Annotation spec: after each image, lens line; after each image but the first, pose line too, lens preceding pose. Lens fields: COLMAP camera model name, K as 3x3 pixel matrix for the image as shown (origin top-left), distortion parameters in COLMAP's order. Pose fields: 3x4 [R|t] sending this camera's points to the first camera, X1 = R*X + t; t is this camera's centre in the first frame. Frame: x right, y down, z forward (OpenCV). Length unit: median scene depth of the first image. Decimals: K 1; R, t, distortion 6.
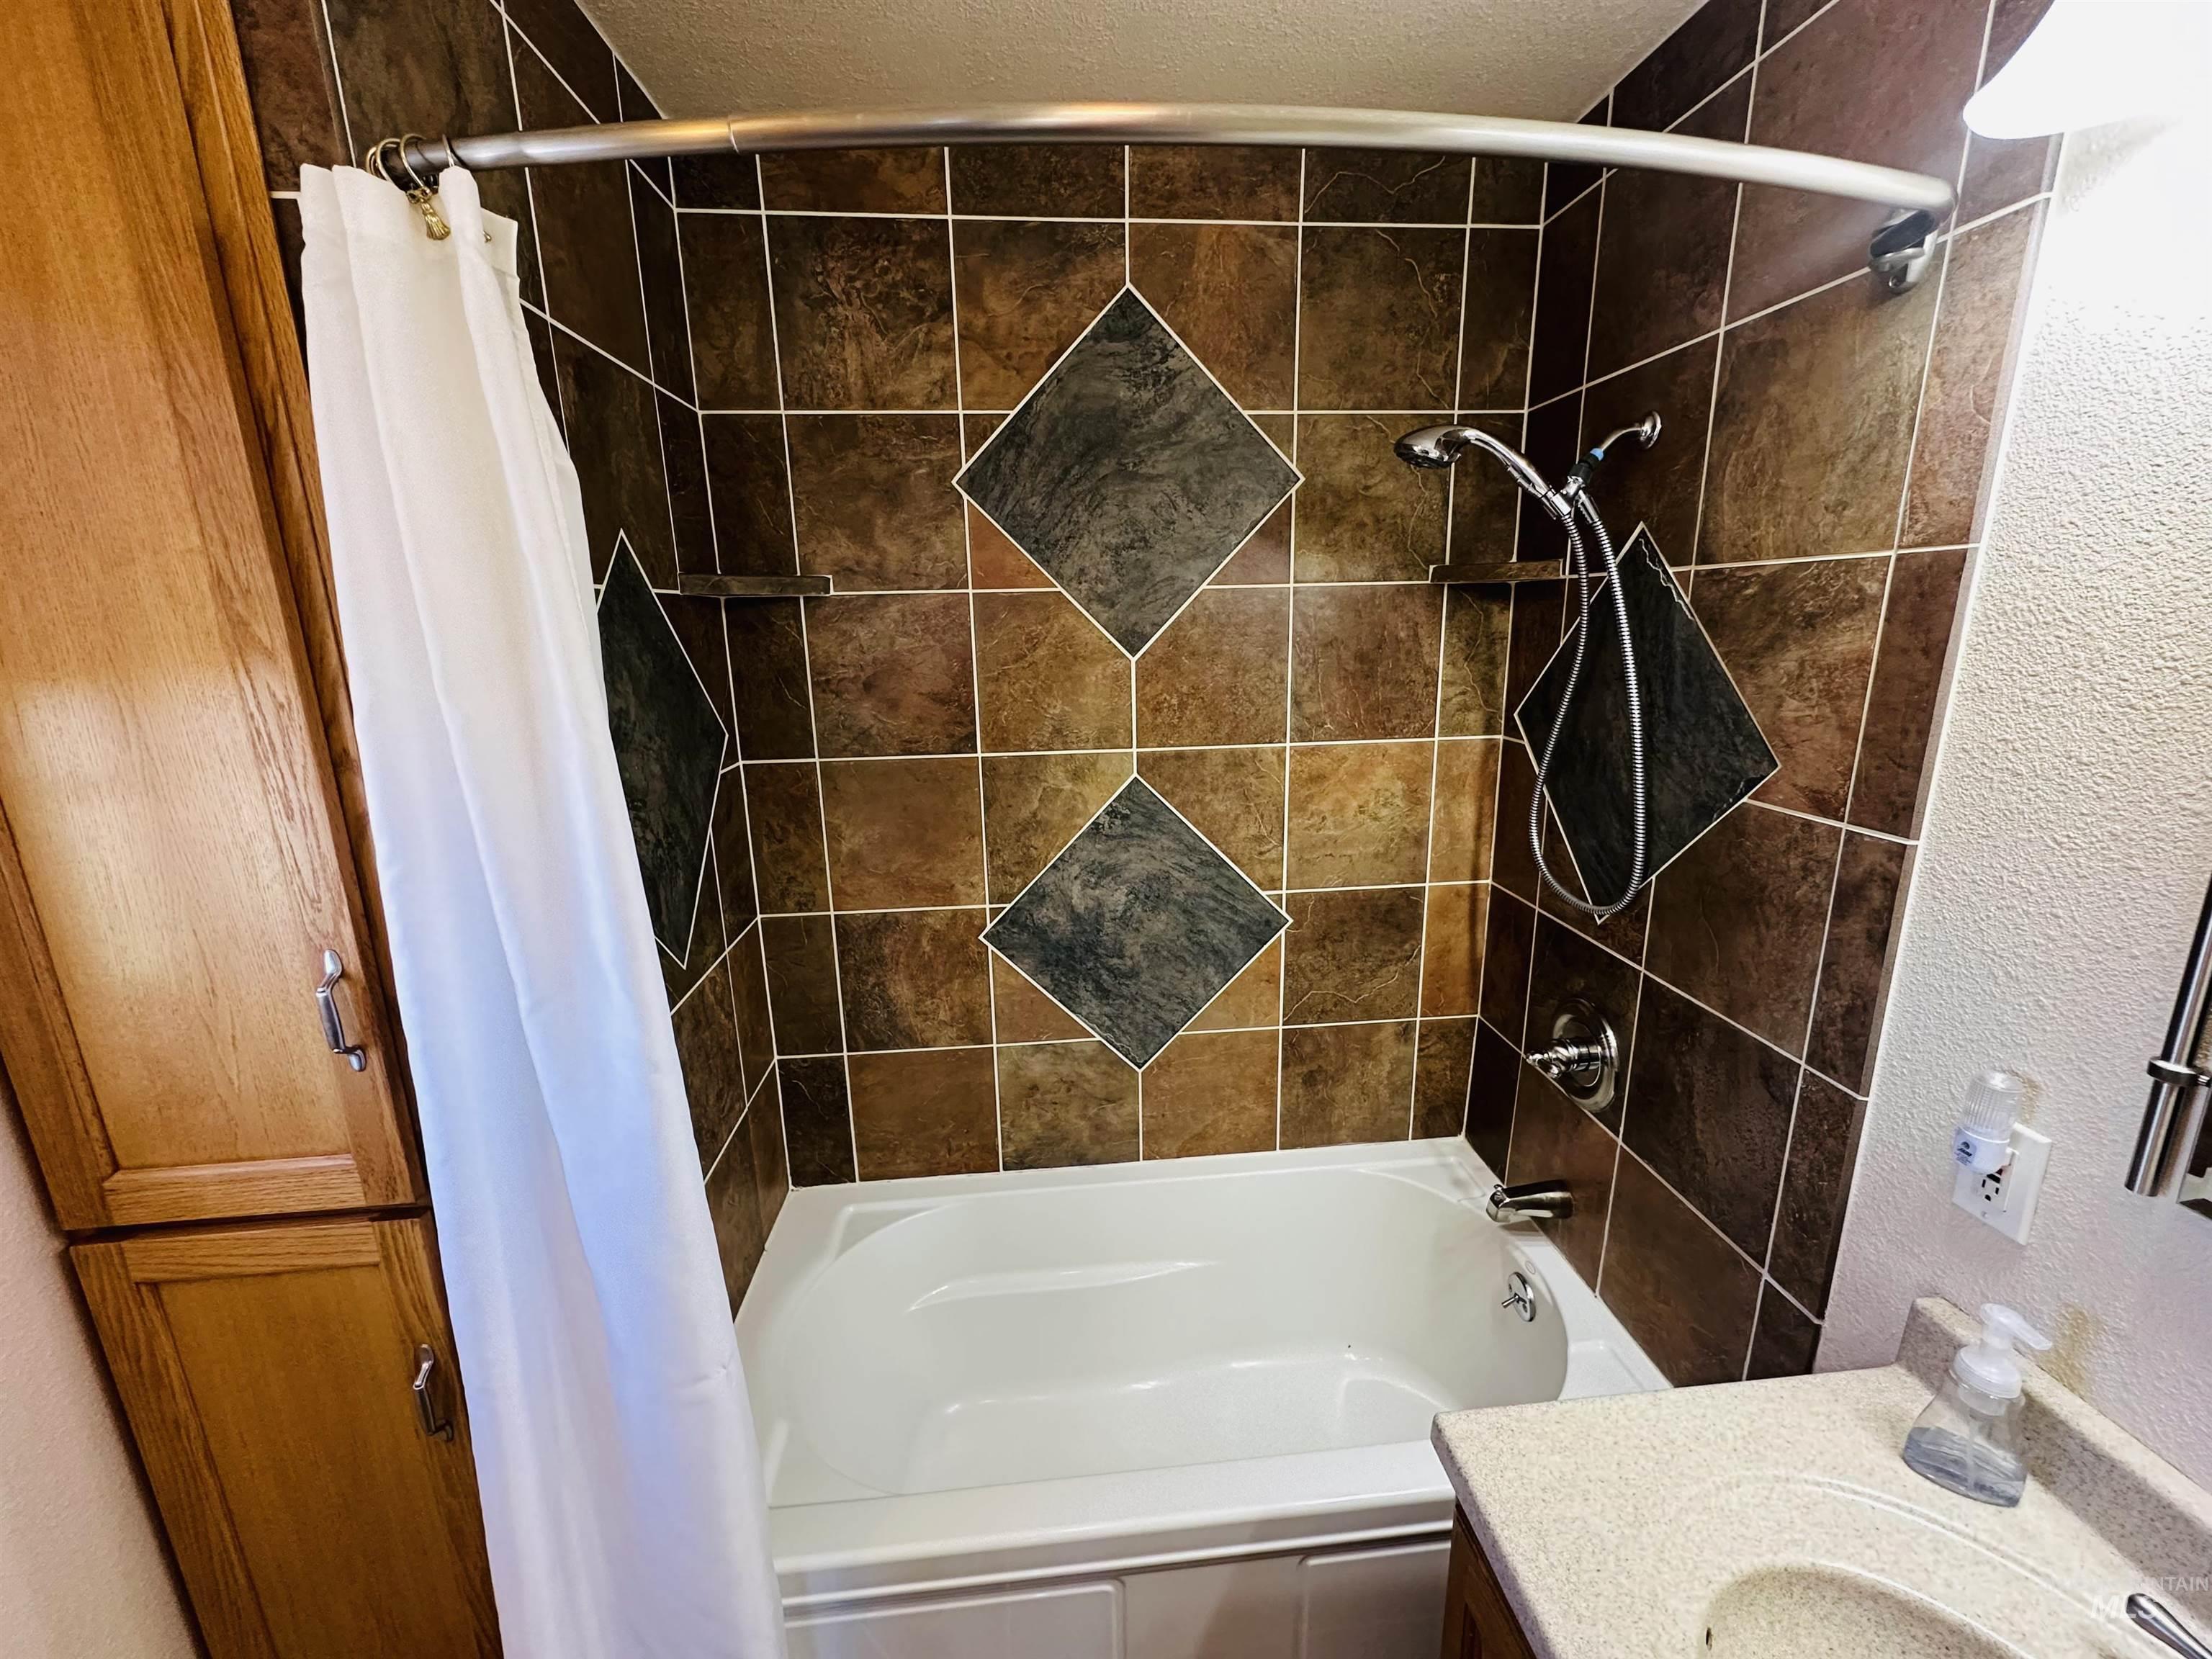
lens RADIAL K [[885.2, 0, 1109.2], [0, 885.2, 829.5], [0, 0, 1]] dist [-0.004146, 0.001116]
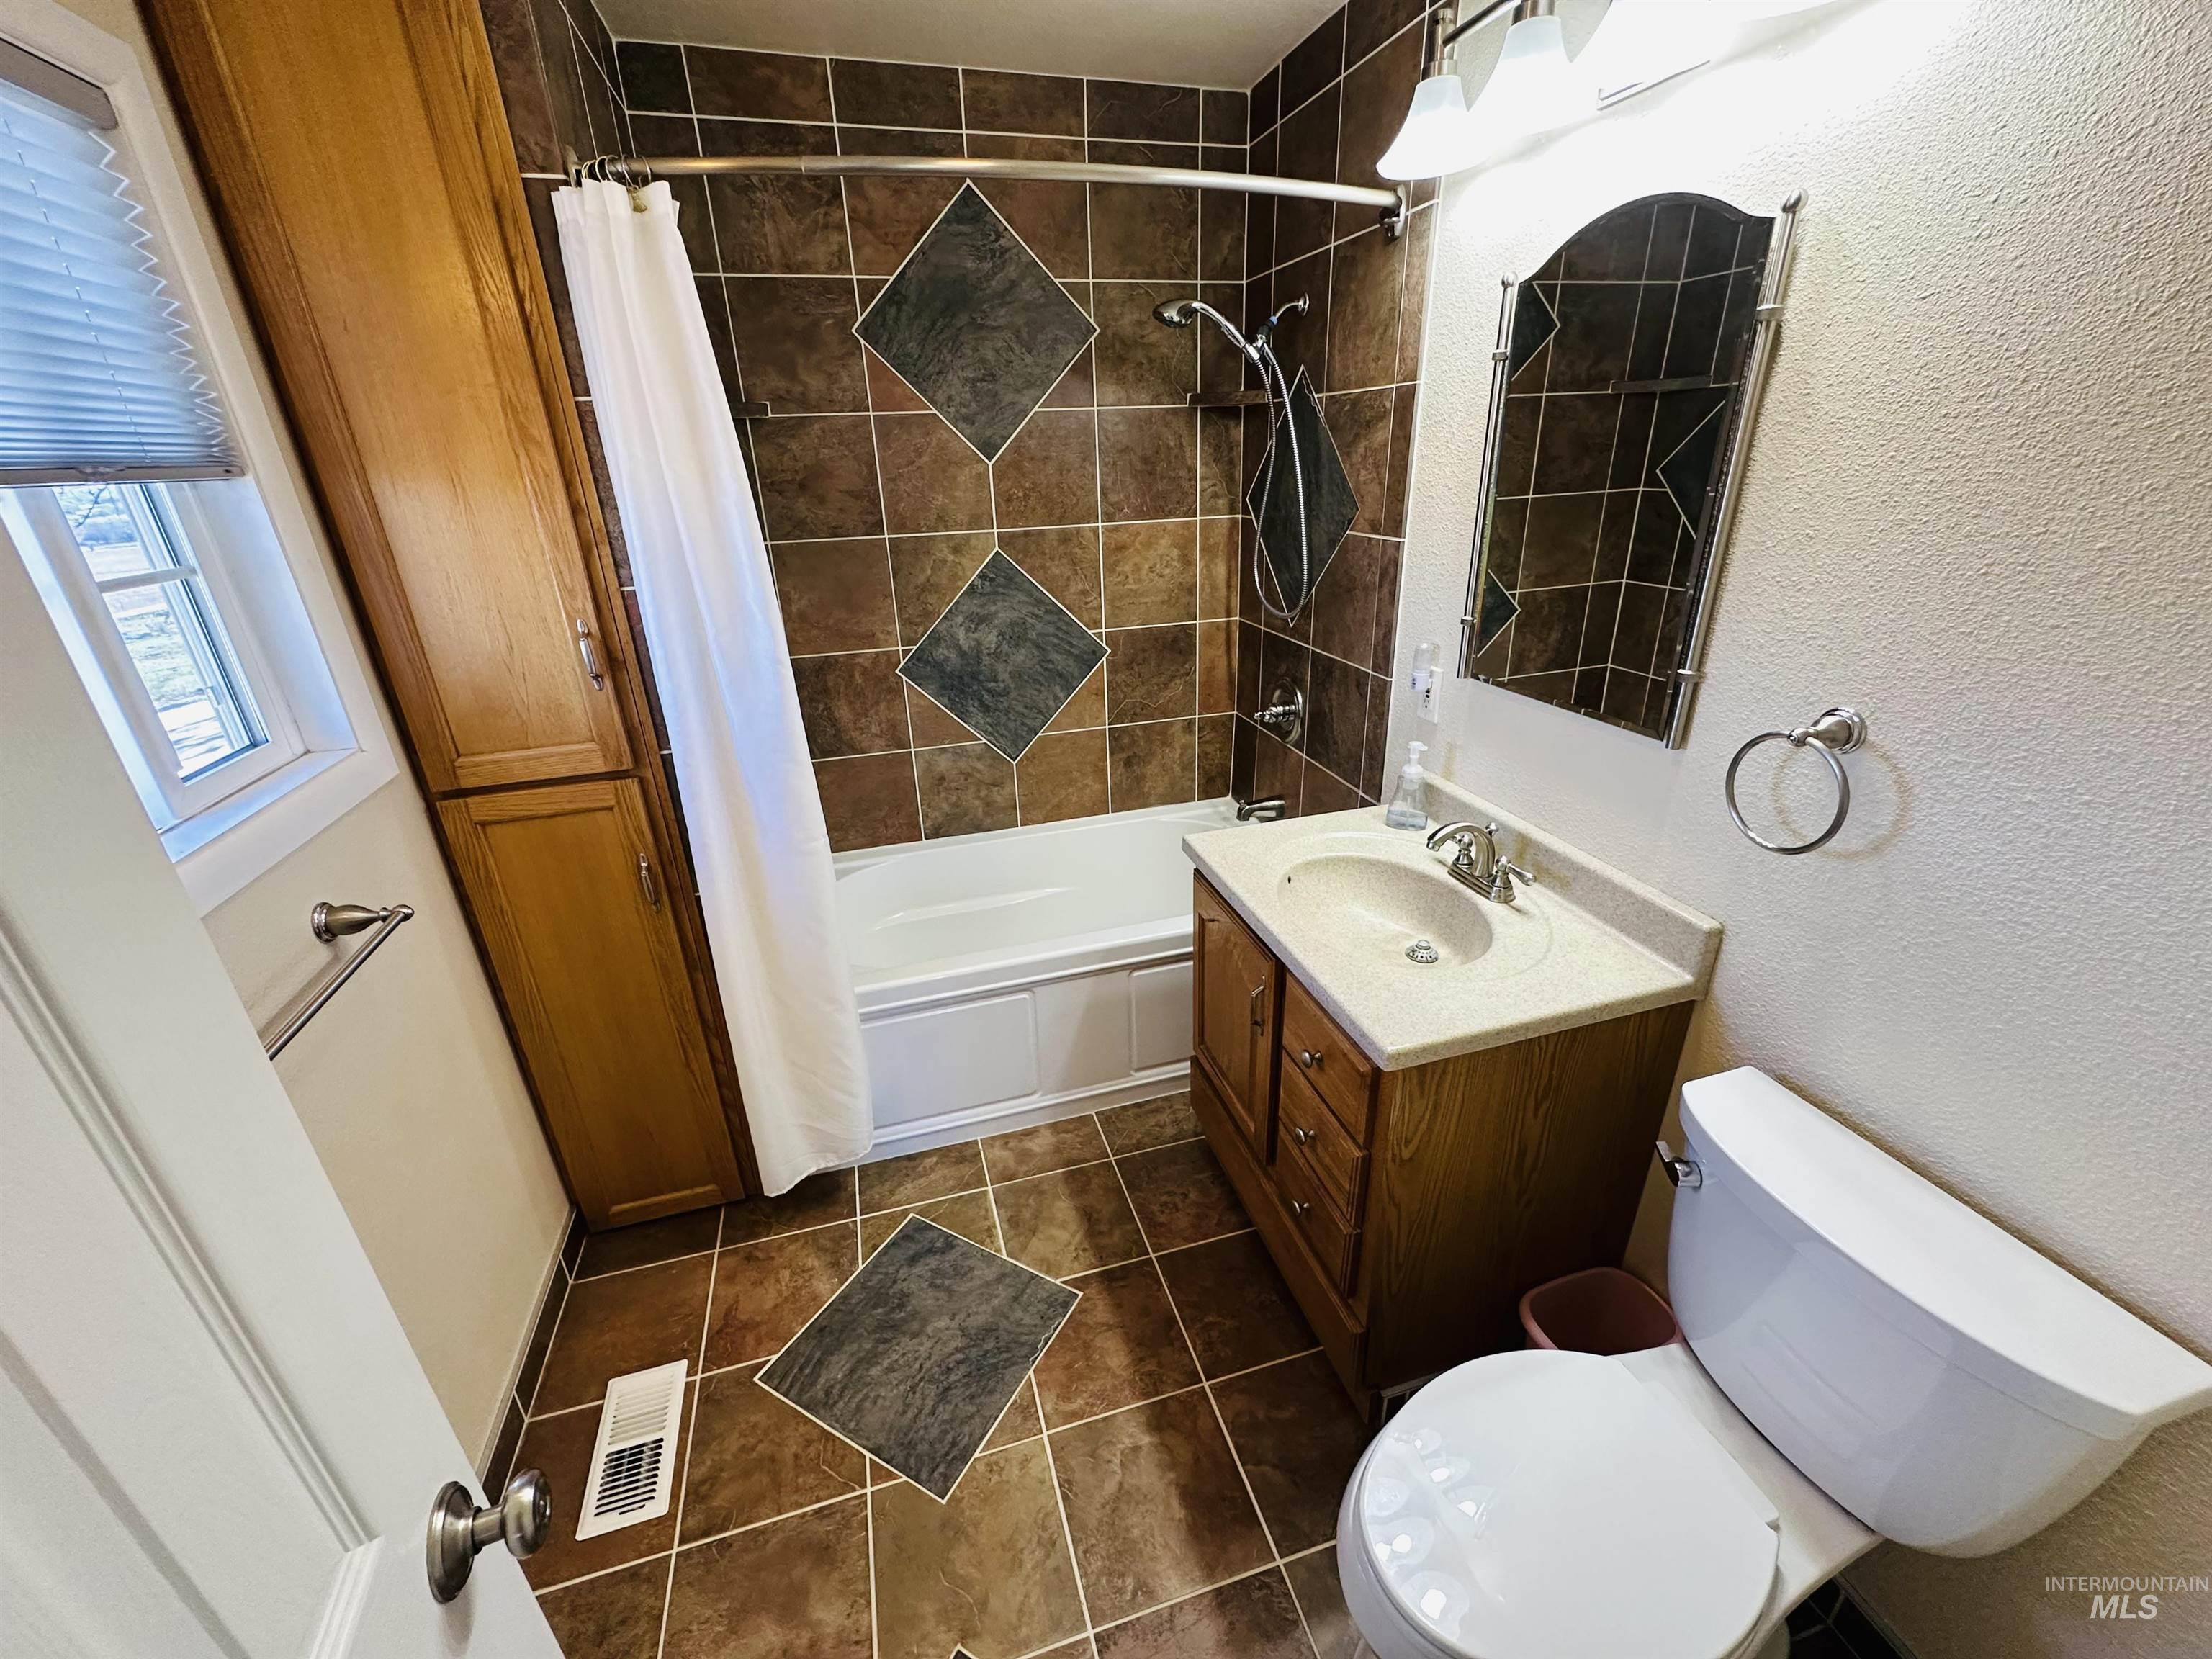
lens RADIAL K [[885.2, 0, 1107.9], [0, 885.2, 829.6], [0, 0, 1]] dist [-0.004146, 0.001116]
pose [[0.981249, -0.086308, 0.172342, -0.092500], [0.056712, 0.983845, 0.169803, 0.175359], [-0.184213, -0.156845, 0.970291, -0.574449]]
